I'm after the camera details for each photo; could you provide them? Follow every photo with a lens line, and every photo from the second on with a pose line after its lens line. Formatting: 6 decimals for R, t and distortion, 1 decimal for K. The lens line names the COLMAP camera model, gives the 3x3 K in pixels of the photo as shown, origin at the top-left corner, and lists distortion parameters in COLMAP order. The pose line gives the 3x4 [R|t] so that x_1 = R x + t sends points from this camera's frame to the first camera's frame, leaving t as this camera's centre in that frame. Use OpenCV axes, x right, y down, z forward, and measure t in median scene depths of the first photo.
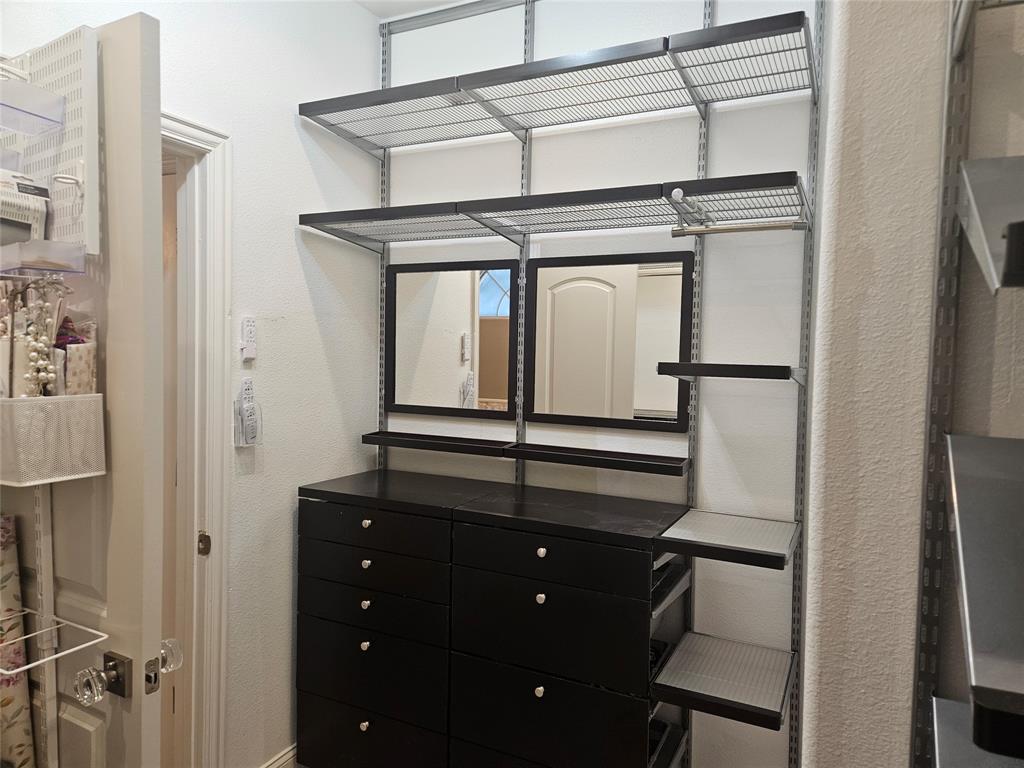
lens RADIAL K [[687.0, 0, 516.1], [0, 687.0, 386.9], [0, 0, 1]] dist [0.056079, -0.043463]
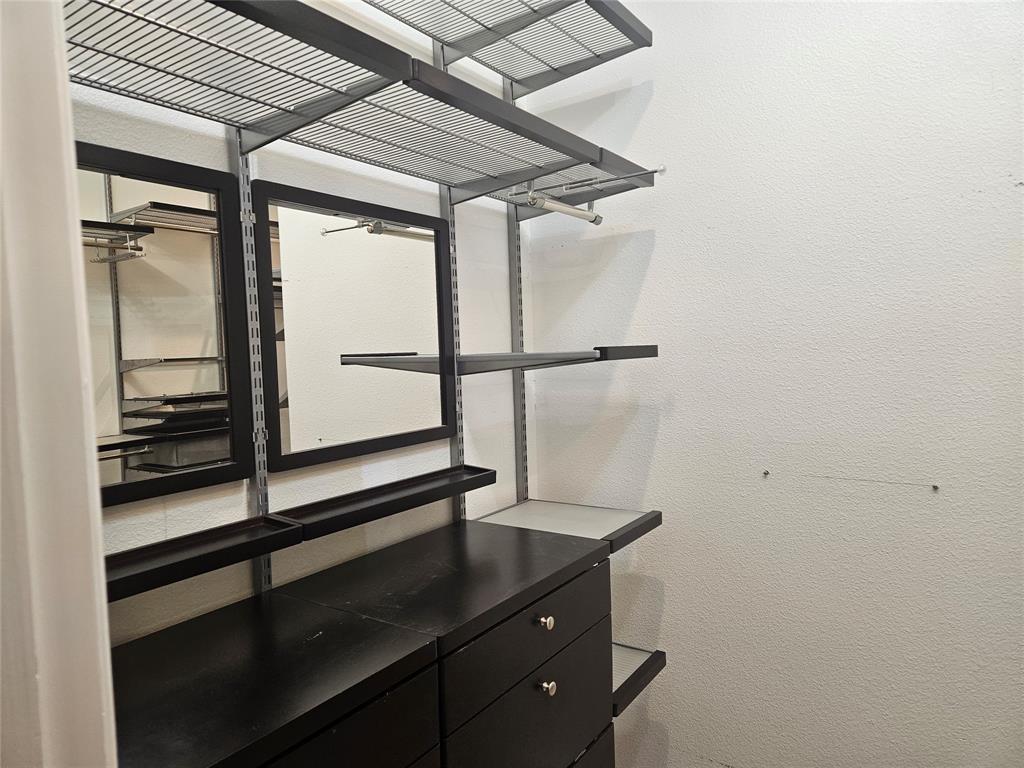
lens RADIAL K [[687.0, 0, 511.0], [0, 687.0, 382.4], [0, 0, 1]] dist [0.056079, -0.043463]
pose [[0.155581, -0.072239, 0.985178, -0.515843], [0.092889, 0.993973, 0.058214, -0.039208], [-0.983446, 0.082455, 0.161354, 0.721507]]
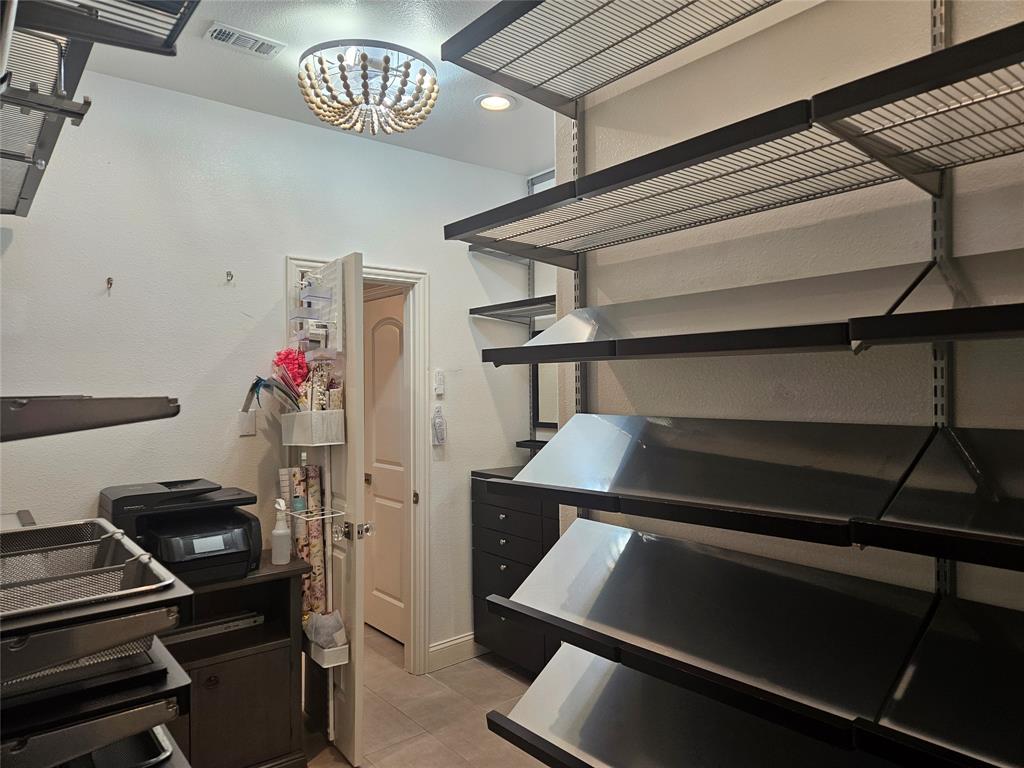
lens RADIAL K [[687.0, 0, 511.8], [0, 687.0, 385.2], [0, 0, 1]] dist [0.056079, -0.043463]
pose [[0.901400, -0.032757, -0.431746, 0.599224], [0.008807, 0.998315, -0.057355, 0.042605], [0.432897, 0.047897, 0.900170, -0.553418]]
